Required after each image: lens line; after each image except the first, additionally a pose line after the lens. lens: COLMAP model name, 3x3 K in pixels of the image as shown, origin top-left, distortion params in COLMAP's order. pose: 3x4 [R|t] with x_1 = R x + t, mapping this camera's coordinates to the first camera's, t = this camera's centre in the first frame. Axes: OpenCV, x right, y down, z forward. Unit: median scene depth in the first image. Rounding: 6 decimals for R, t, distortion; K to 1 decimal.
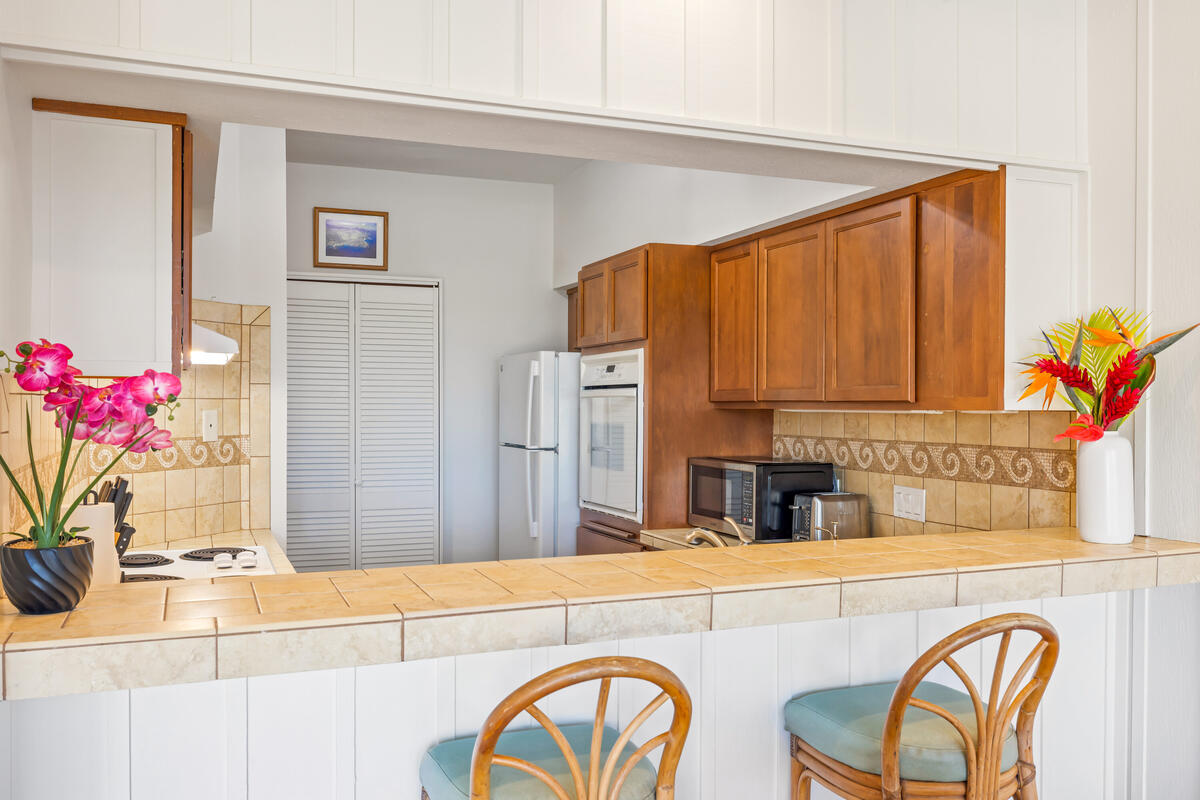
lens RADIAL K [[992.0, 0, 597.3], [0, 992.0, 416.1], [0, 0, 1]] dist [0.008160, 0.003986]
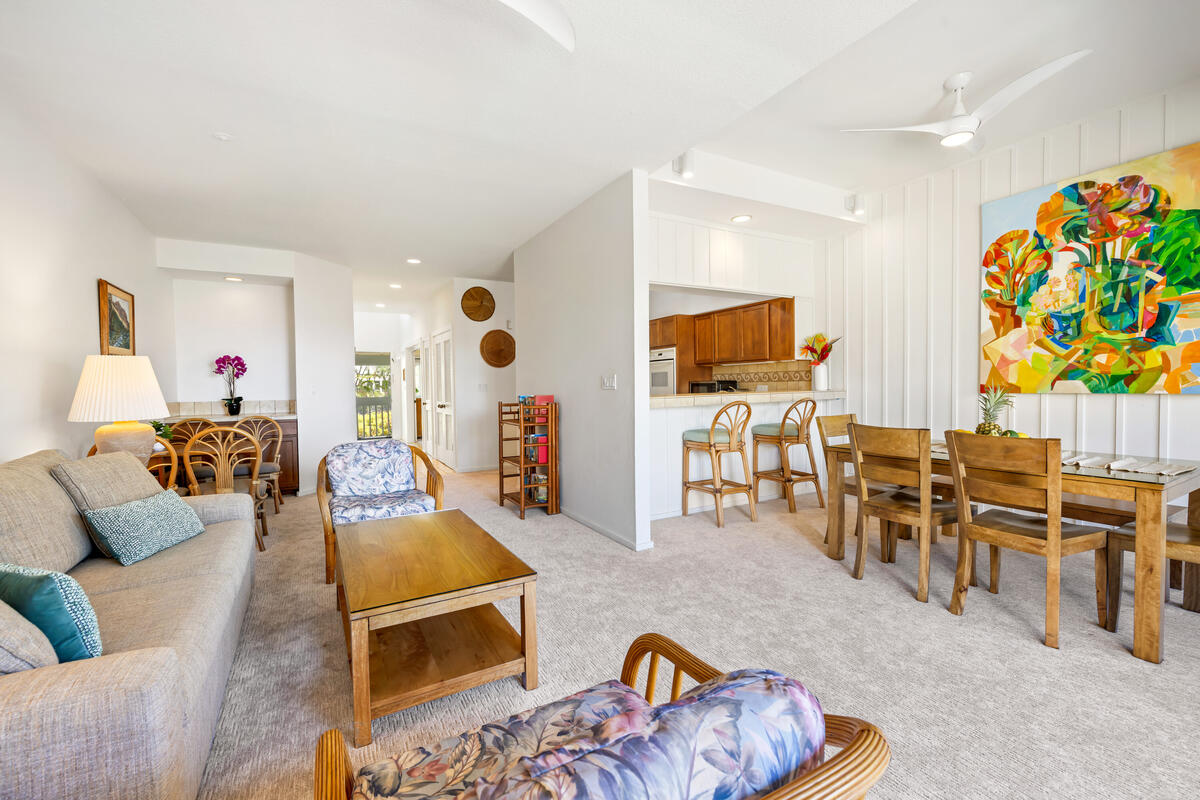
lens RADIAL K [[526.4, 0, 577.8], [0, 526.4, 400.4], [0, 0, 1]] dist [-0.000991, -0.000021]
pose [[0.994632, -0.027294, 0.099807, -0.625206], [0.025869, 0.999544, 0.015547, 0.096587], [-0.100186, -0.012881, 0.994885, -0.939121]]
